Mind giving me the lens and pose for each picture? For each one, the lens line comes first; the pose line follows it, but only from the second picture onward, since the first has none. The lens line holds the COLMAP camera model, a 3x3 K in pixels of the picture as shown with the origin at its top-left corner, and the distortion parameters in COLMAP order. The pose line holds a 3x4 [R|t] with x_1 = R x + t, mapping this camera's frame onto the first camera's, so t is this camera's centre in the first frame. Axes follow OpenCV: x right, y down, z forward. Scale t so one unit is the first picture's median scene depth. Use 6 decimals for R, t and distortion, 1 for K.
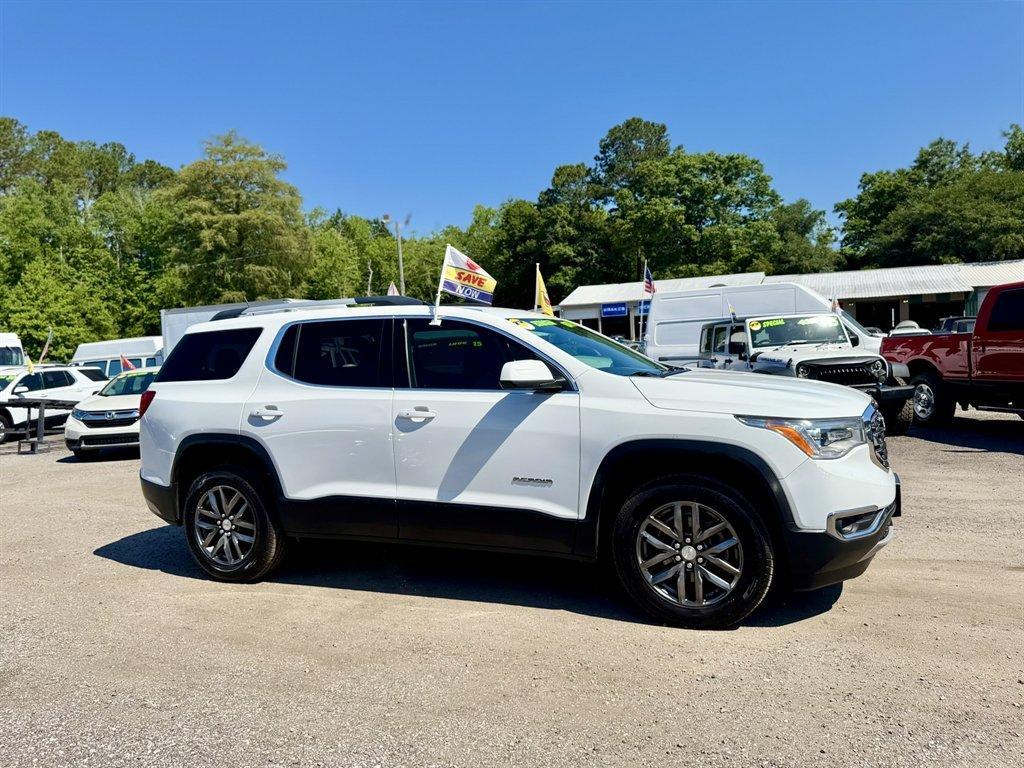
lens RADIAL K [[772.6, 0, 512.0], [0, 772.6, 384.0], [0, 0, 1]] dist [0.069529, -0.082637]
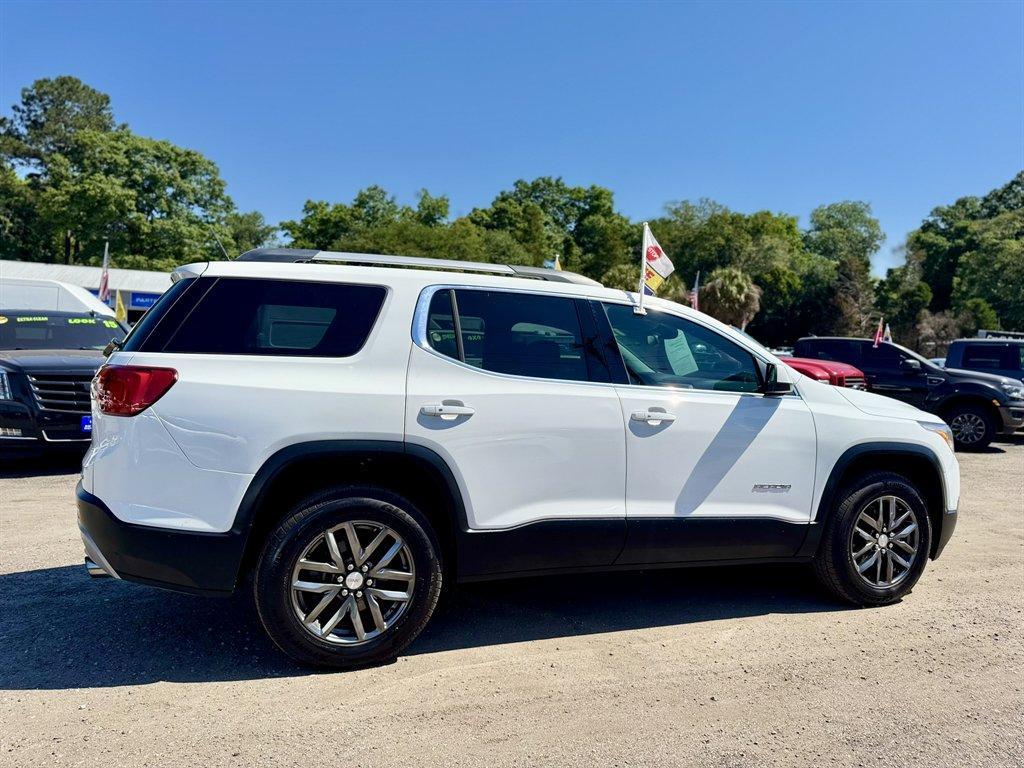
lens RADIAL K [[771.4, 0, 515.5], [0, 771.4, 366.9], [0, 0, 1]] dist [-0.007875, 0.001928]
pose [[0.686626, 0.065755, 0.724031, -0.114544], [-0.039719, 0.997807, -0.052952, 0.004754], [-0.725925, 0.007601, 0.687732, 0.069917]]
